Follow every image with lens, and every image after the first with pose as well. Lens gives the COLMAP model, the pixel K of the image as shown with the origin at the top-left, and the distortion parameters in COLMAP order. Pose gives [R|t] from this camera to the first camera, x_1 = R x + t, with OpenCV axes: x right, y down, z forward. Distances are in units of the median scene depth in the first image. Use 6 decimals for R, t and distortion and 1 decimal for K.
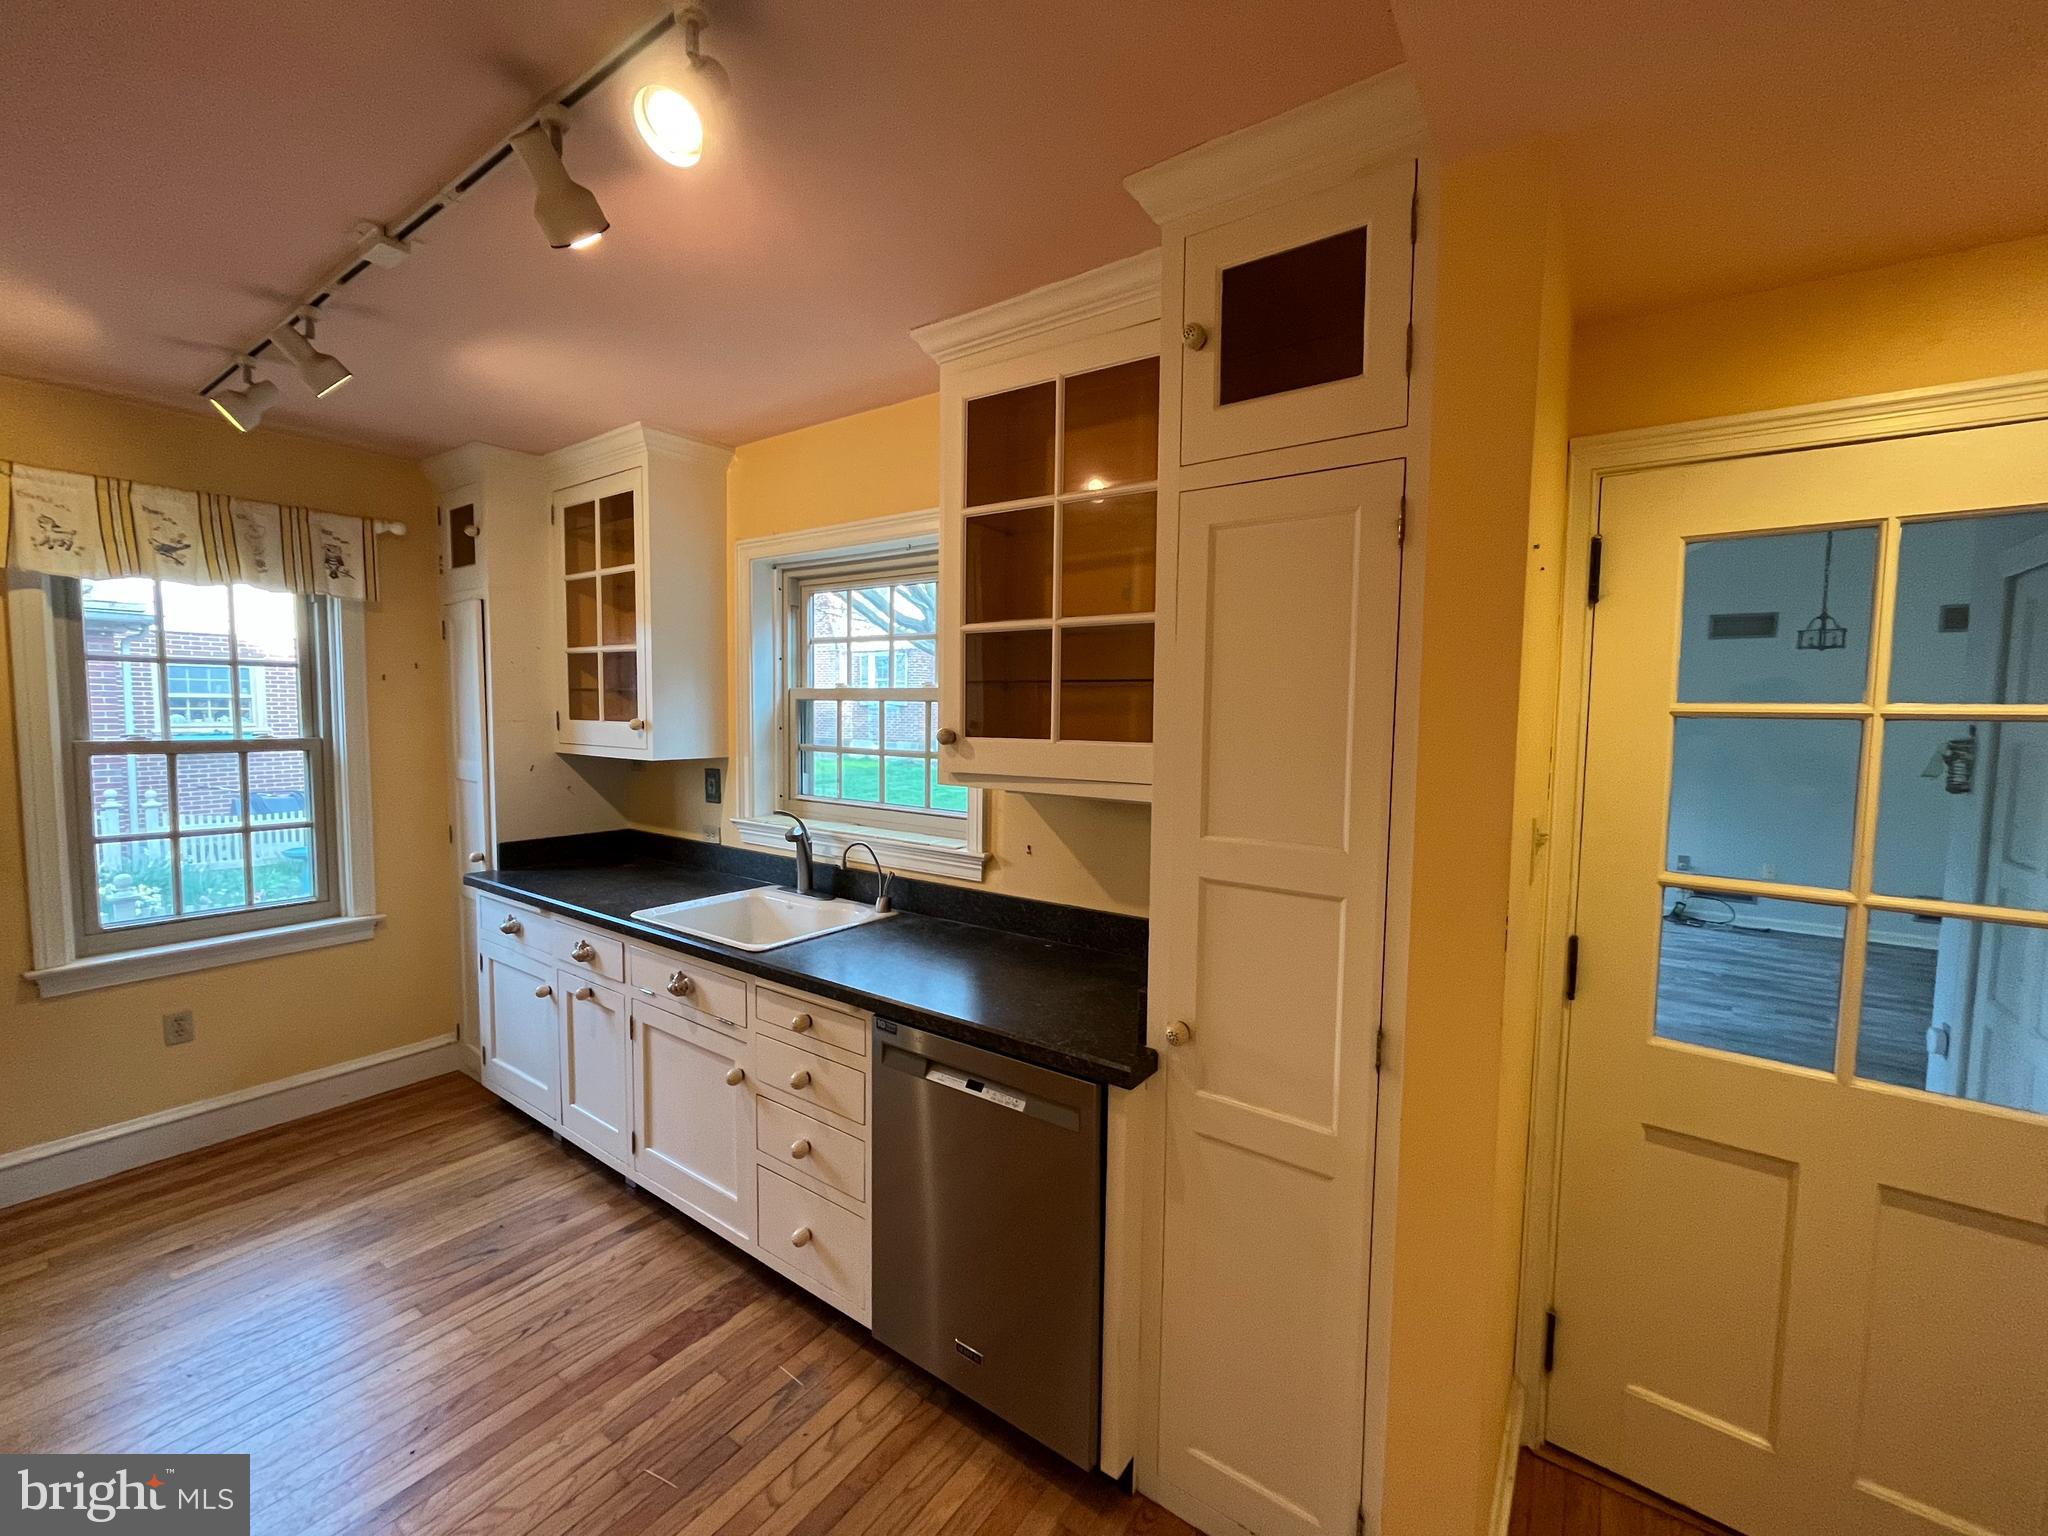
lens RADIAL K [[836.5, 0, 1024.0], [0, 836.5, 768.0], [0, 0, 1]] dist [-0.003403, 0.000031]
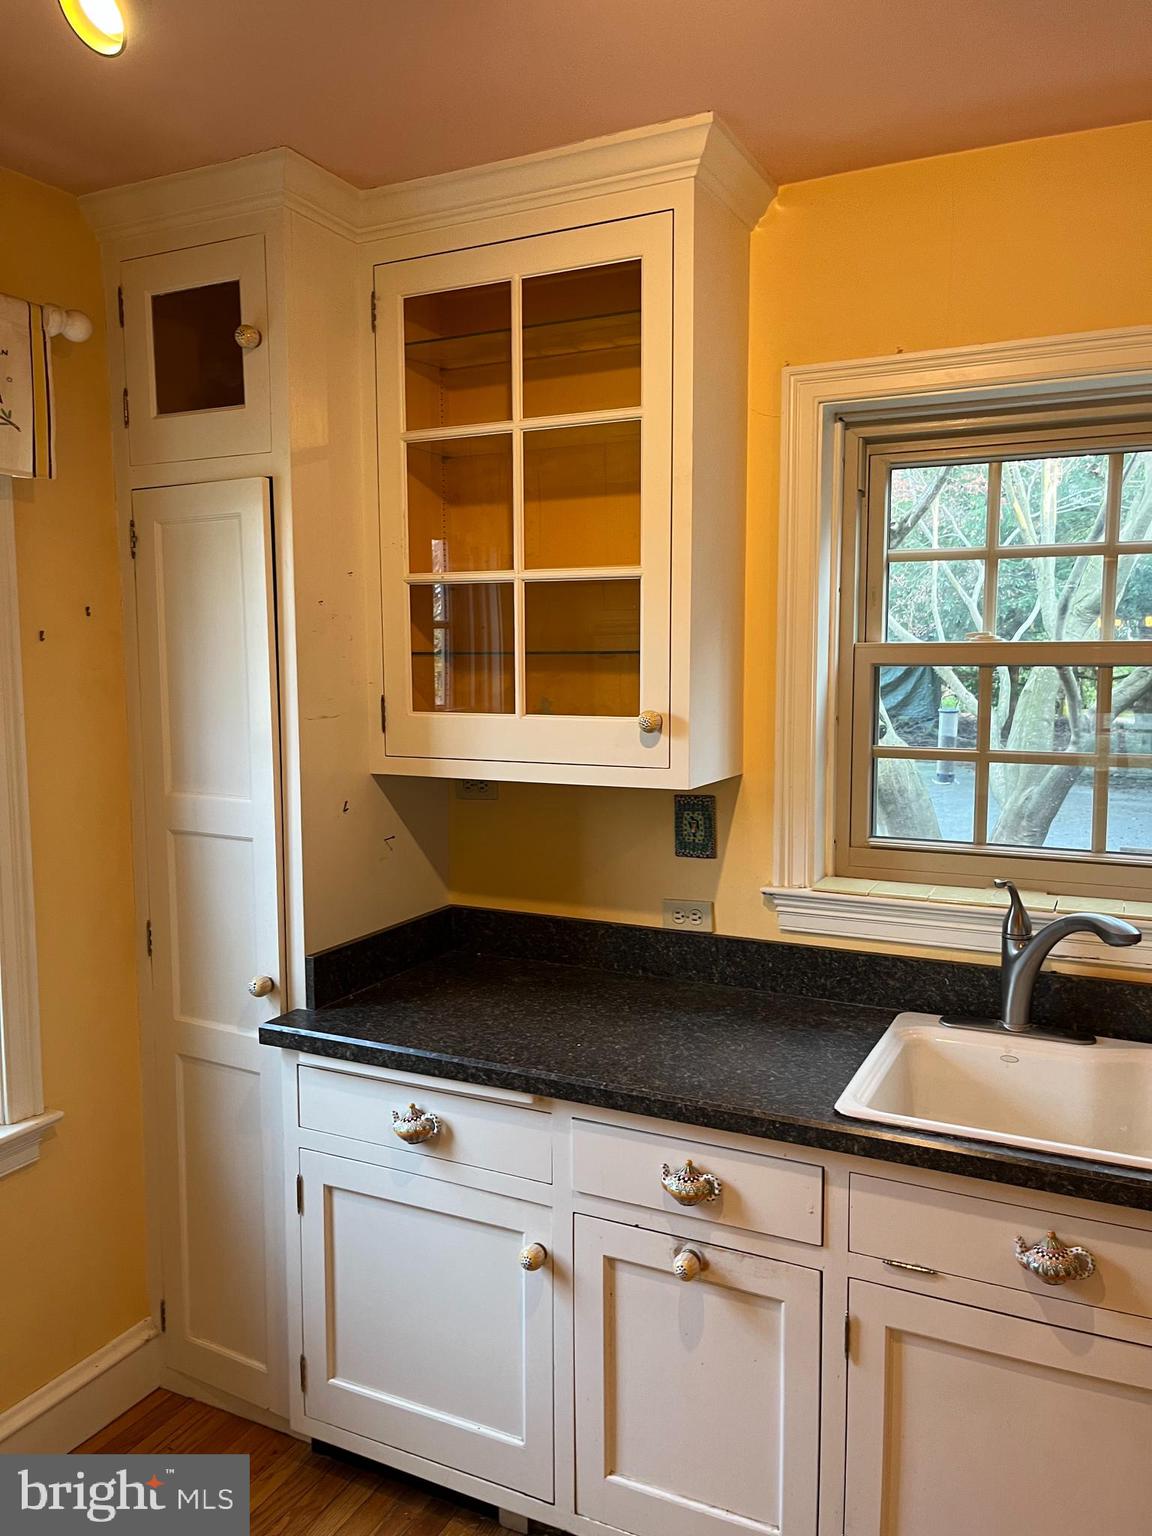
lens RADIAL K [[1166.3, 0, 576.0], [0, 1166.3, 768.0], [0, 0, 1]] dist [0.061213, -0.099367]
pose [[0.987443, -0.034140, 0.154245, -0.587798], [0.029288, 0.999005, 0.033619, -0.046155], [-0.155239, -0.028679, 0.987461, 0.274641]]
